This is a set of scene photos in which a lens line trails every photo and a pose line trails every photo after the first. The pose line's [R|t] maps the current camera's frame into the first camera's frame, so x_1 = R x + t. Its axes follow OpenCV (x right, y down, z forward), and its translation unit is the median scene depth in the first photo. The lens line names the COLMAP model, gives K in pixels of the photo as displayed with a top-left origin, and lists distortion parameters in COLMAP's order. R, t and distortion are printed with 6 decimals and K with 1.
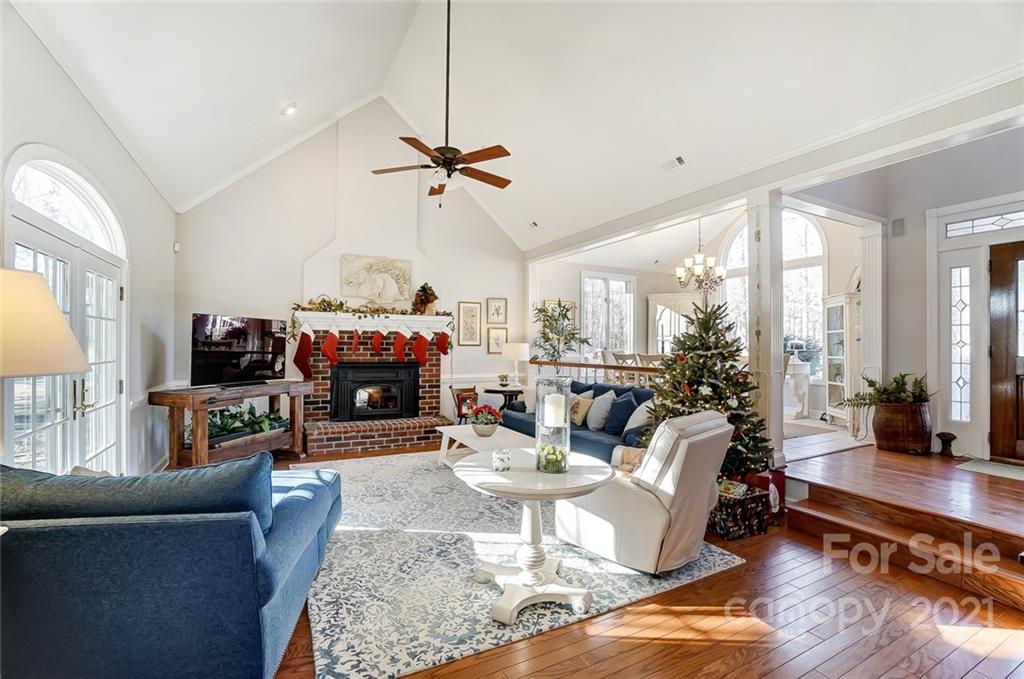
lens RADIAL K [[449.5, 0, 500.3], [0, 449.5, 343.9], [0, 0, 1]] dist [-0.063111, 0.022520]
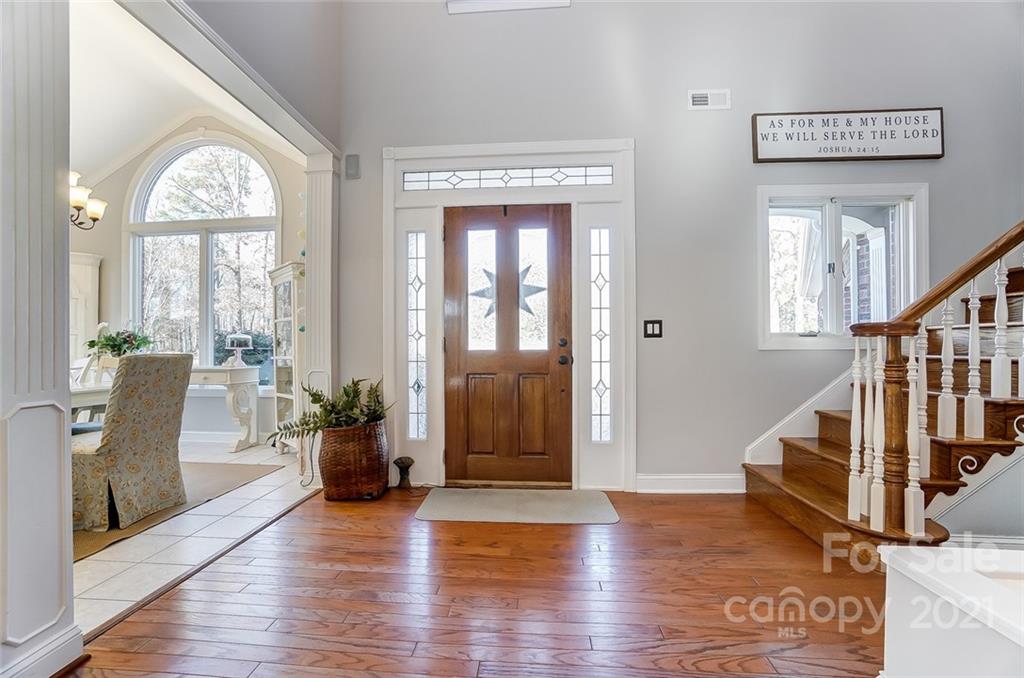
lens RADIAL K [[449.5, 0, 500.3], [0, 449.5, 343.4], [0, 0, 1]] dist [-0.063111, 0.022520]
pose [[0.524597, 0.001927, 0.851348, 0.460949], [0.004974, 0.999973, -0.005329, 0.017802], [-0.851336, 0.007030, 0.524574, 0.446869]]
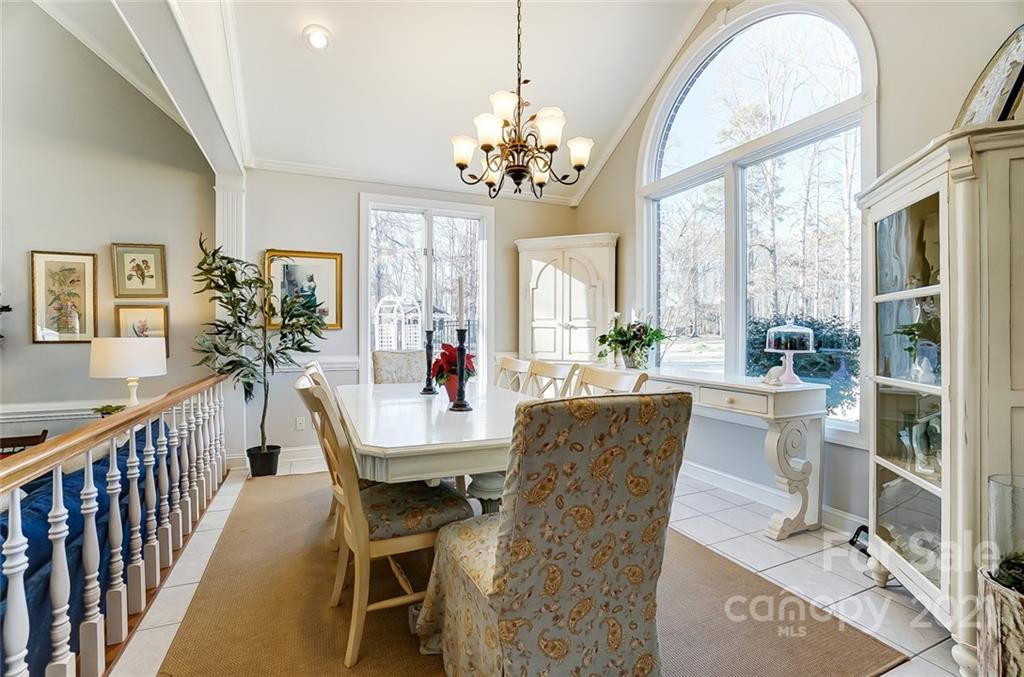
lens RADIAL K [[449.5, 0, 500.3], [0, 449.5, 342.9], [0, 0, 1]] dist [-0.063111, 0.022520]
pose [[0.997426, -0.005026, -0.071532, 0.681513], [0.006888, 0.999643, 0.025811, -0.007287], [0.071377, -0.026237, 0.997104, 0.908111]]
